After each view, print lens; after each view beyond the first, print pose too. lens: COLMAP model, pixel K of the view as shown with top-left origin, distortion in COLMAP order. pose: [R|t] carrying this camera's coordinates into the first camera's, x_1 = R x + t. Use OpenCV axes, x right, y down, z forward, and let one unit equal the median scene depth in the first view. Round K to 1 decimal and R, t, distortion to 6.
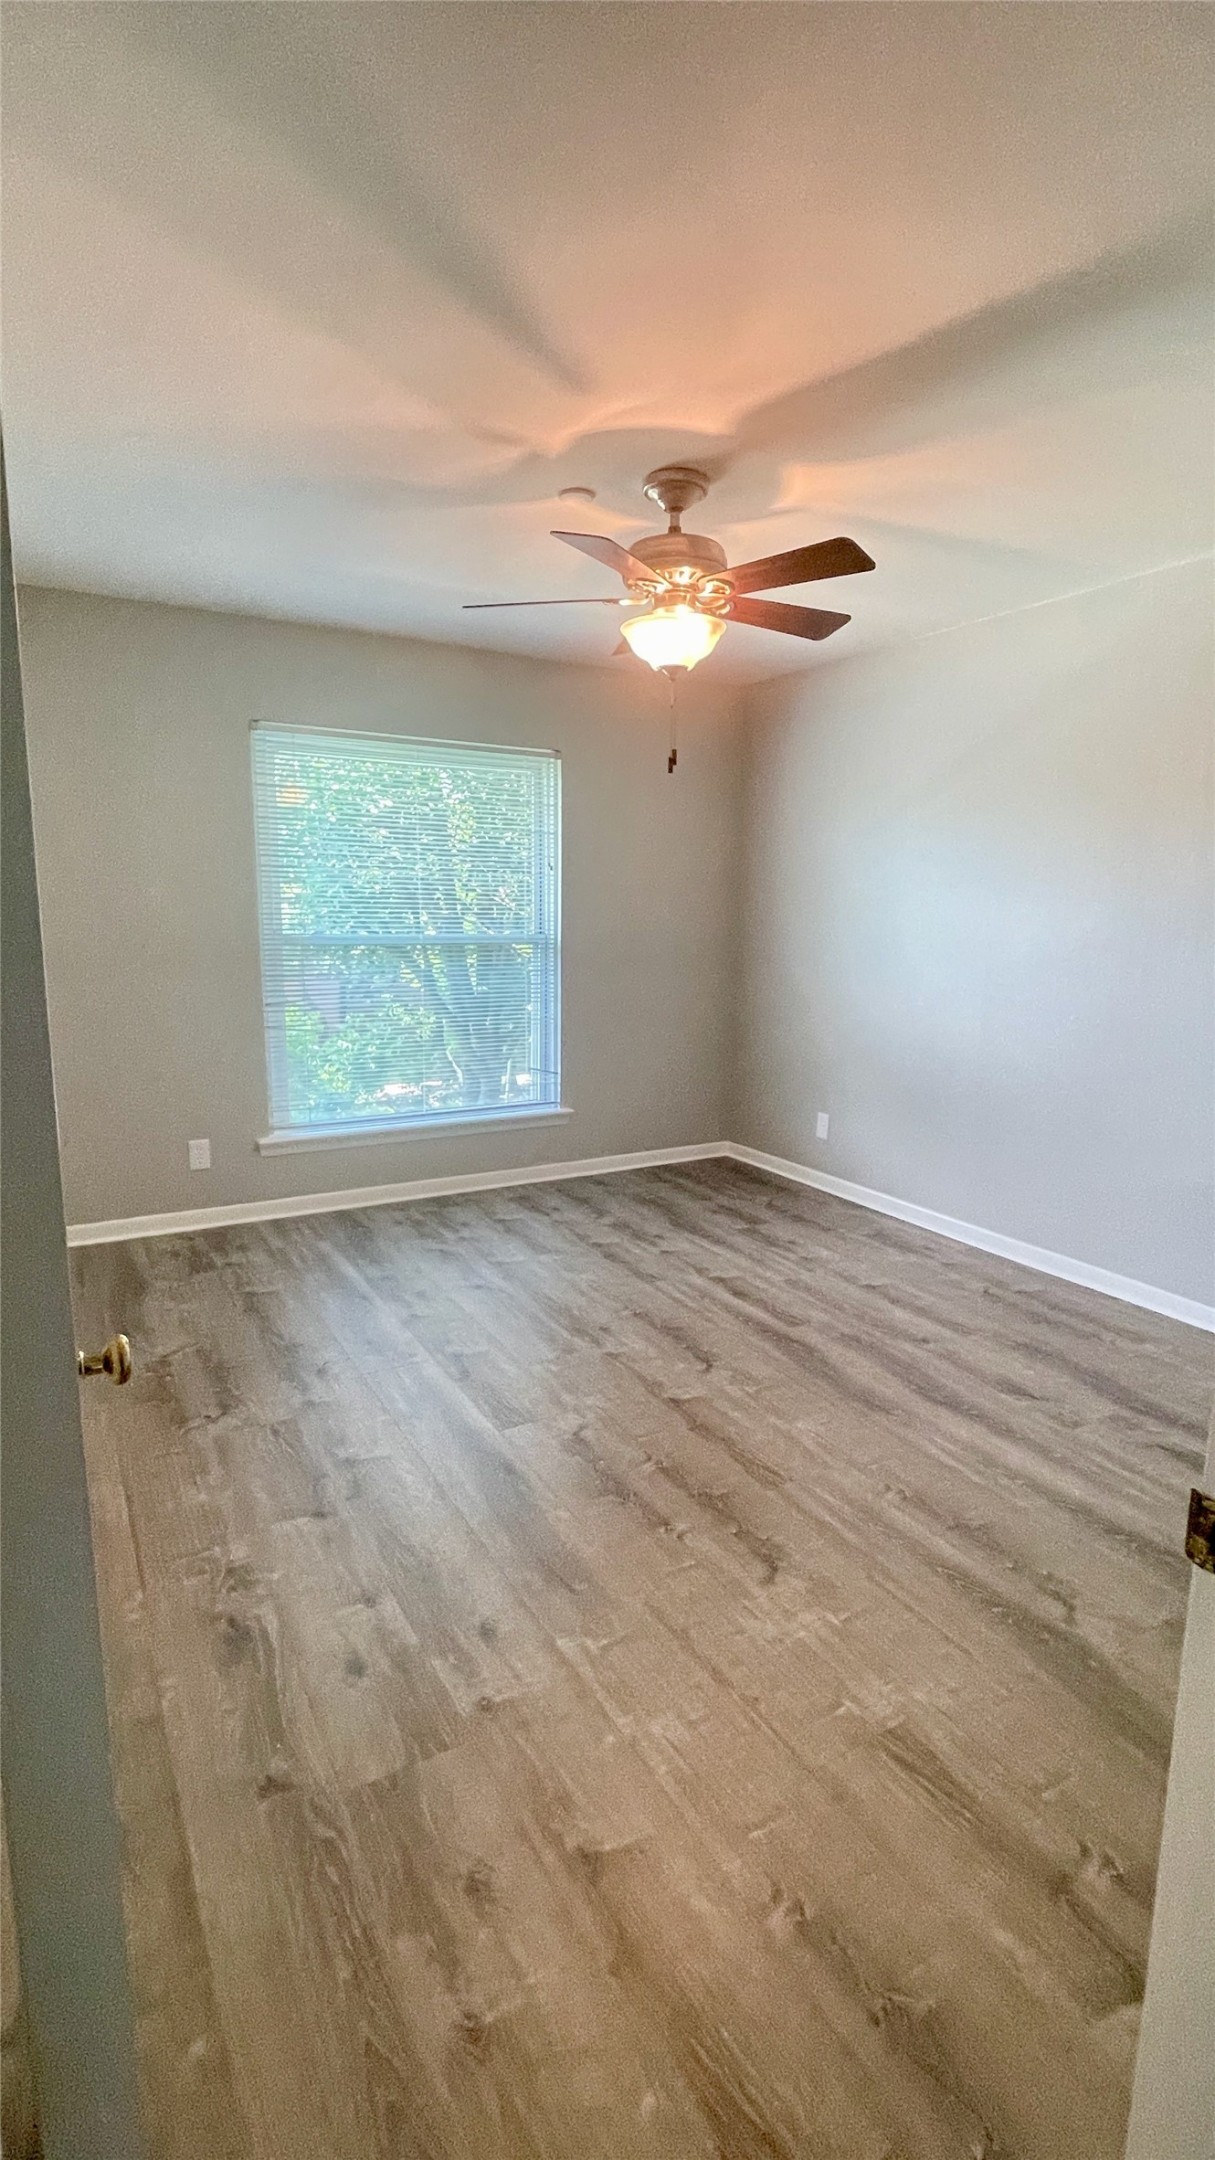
lens RADIAL K [[999.9, 0, 607.5], [0, 999.9, 1080.0], [0, 0, 1]] dist [-0.000192, -0.000030]
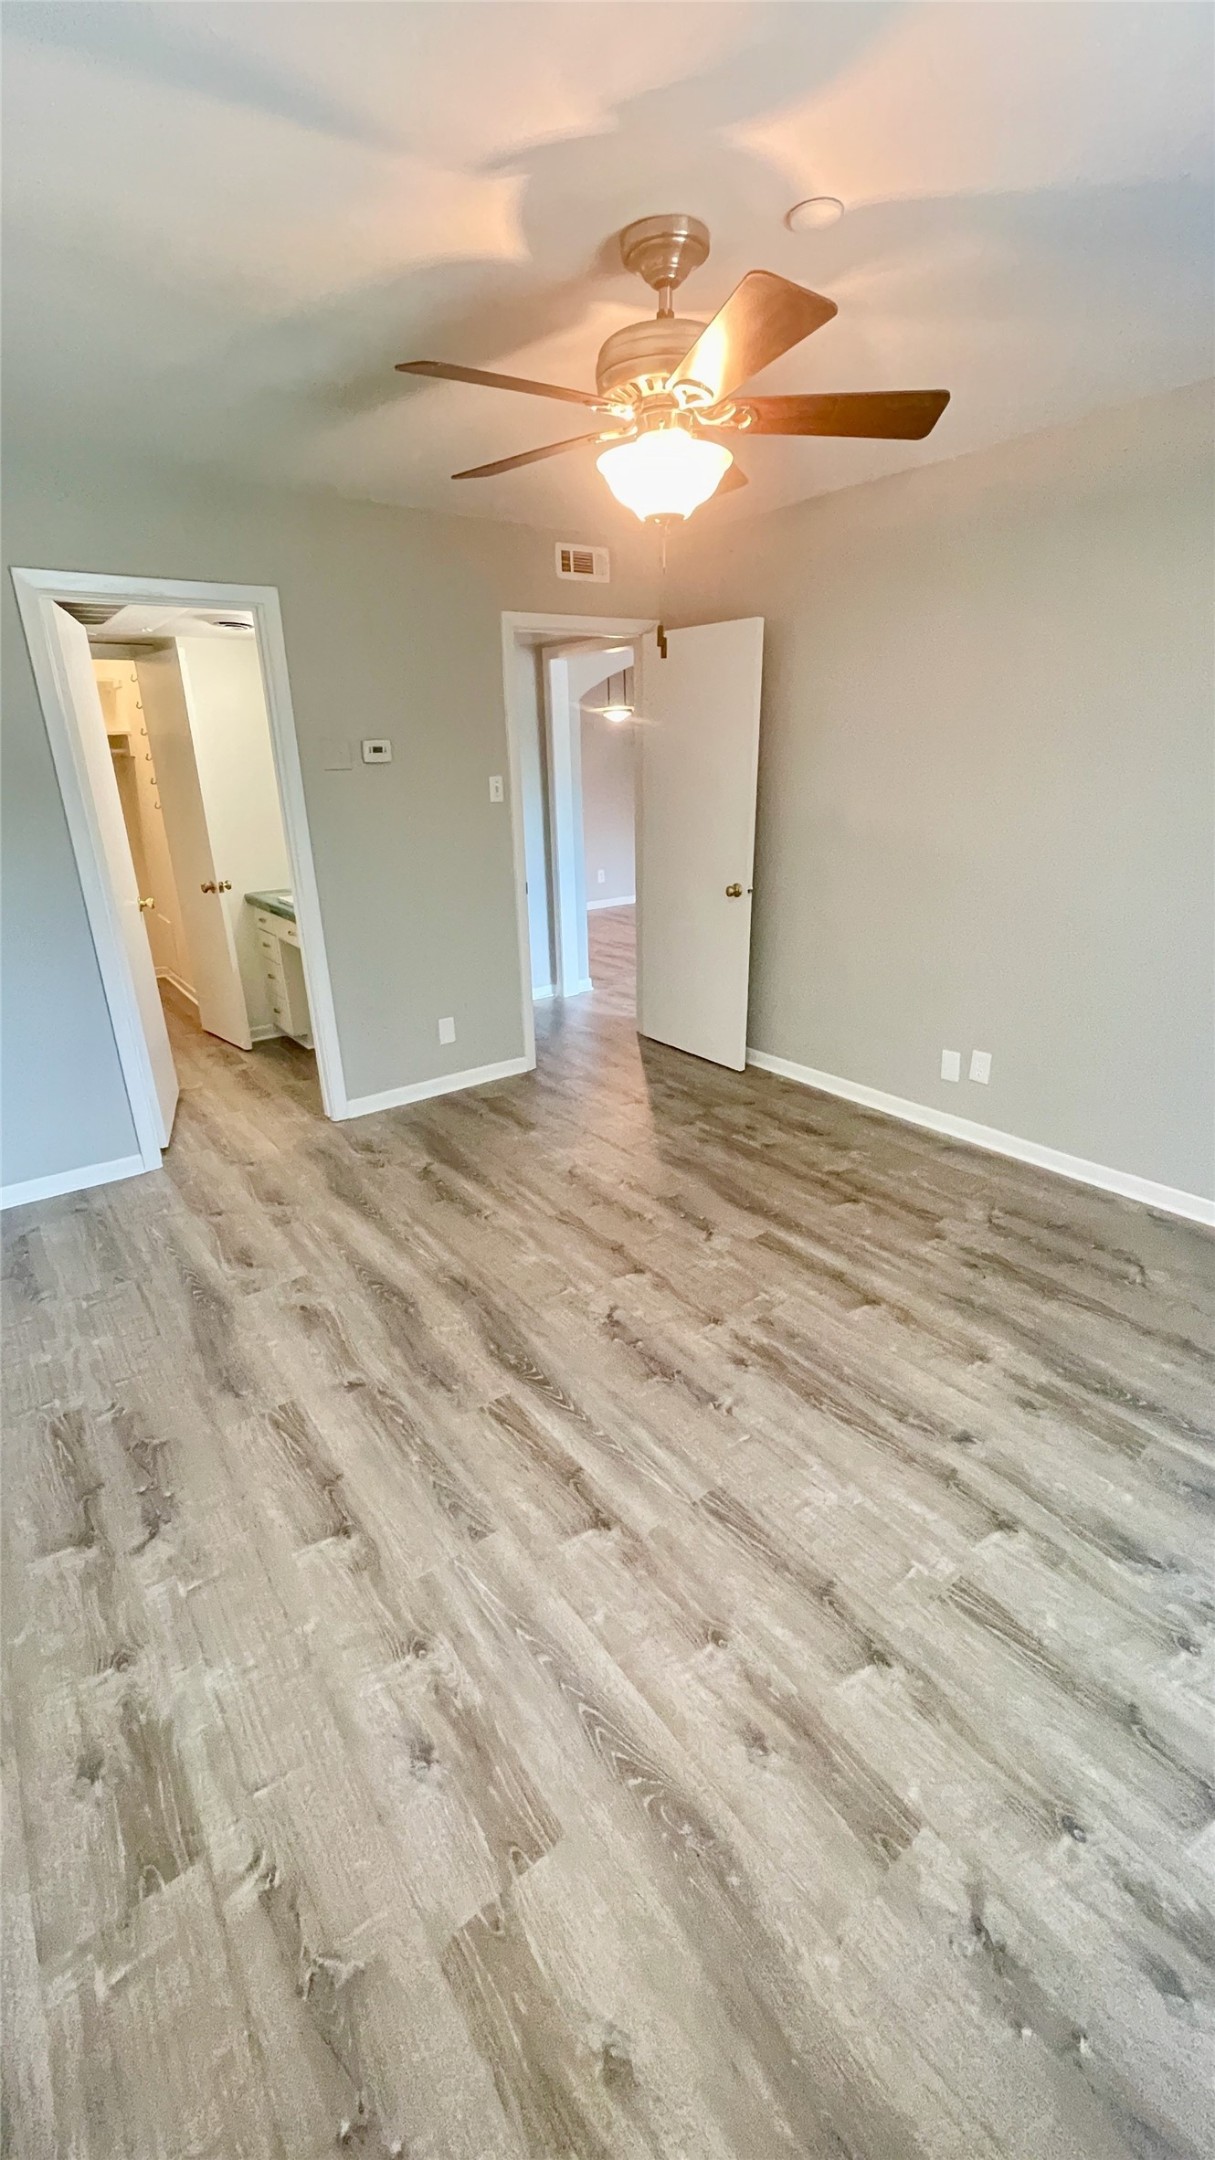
lens RADIAL K [[876.7, 0, 601.7], [0, 876.7, 1072.3], [0, 0, 1]] dist [-0.002271, 0.000696]
pose [[-0.993294, 0.054392, -0.102023, 0.180847], [-0.004564, 0.863289, 0.504689, -0.337606], [0.115526, 0.501770, -0.857252, 1.580907]]
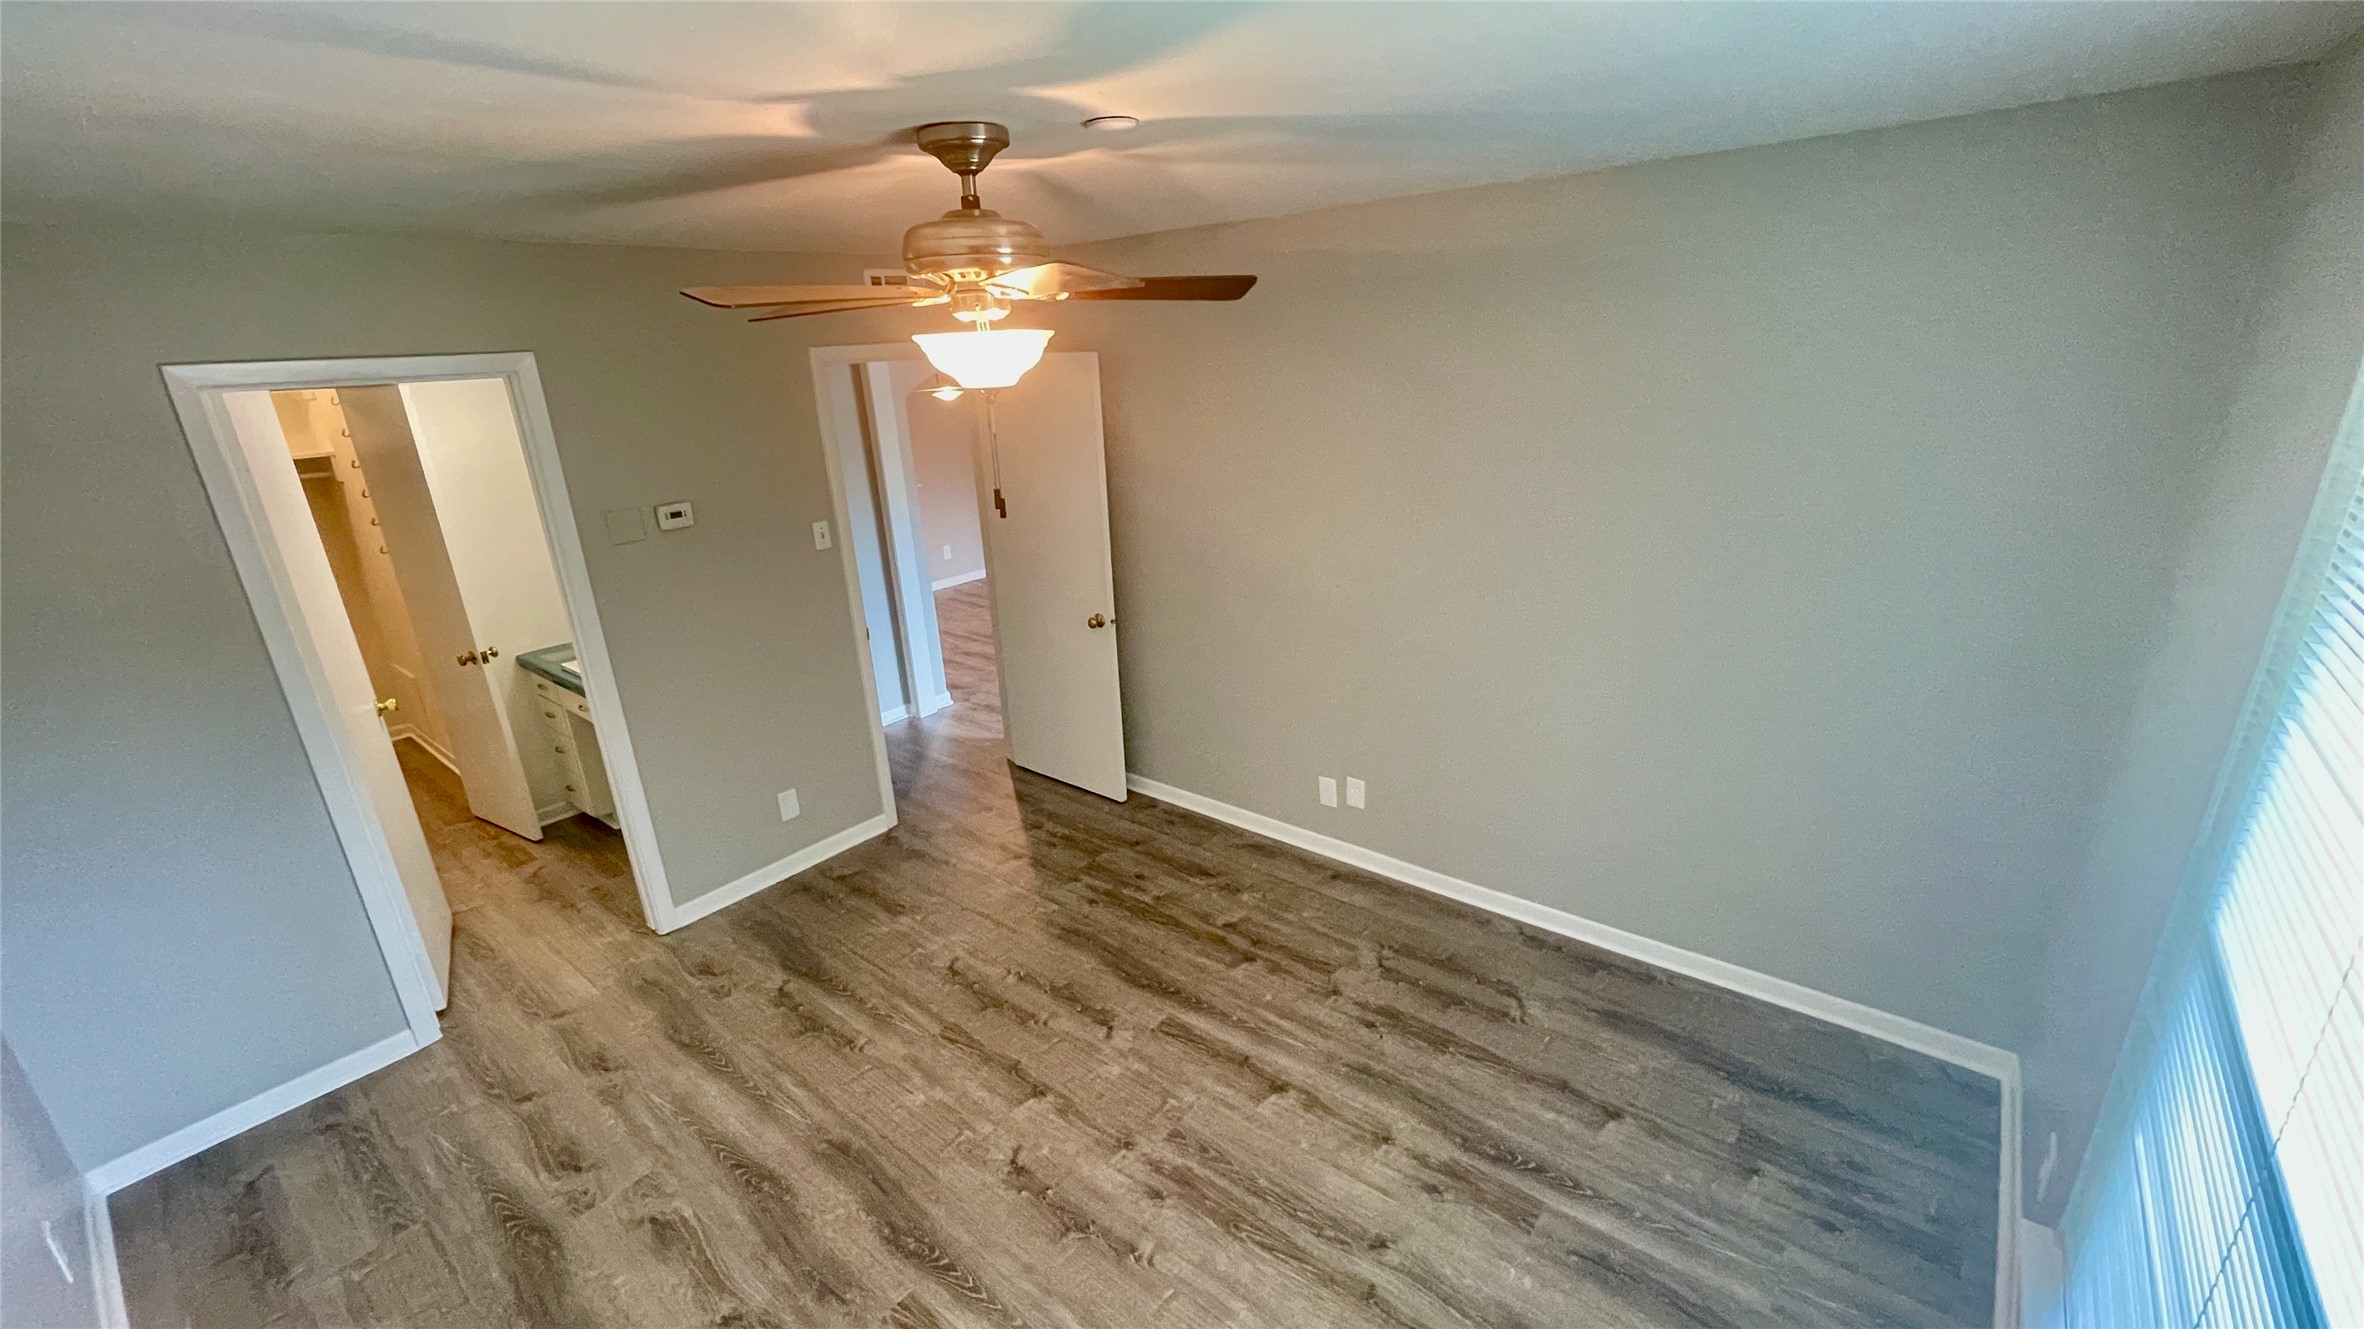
lens RADIAL K [[959.5, 0, 1180.0], [0, 959.5, 668.2], [0, 0, 1]] dist [-0.002271, 0.000696]
pose [[-0.935828, 0.148952, -0.319435, 0.169248], [-0.023463, 0.877972, 0.478136, -0.509218], [0.351675, 0.454948, -0.818136, 1.531040]]
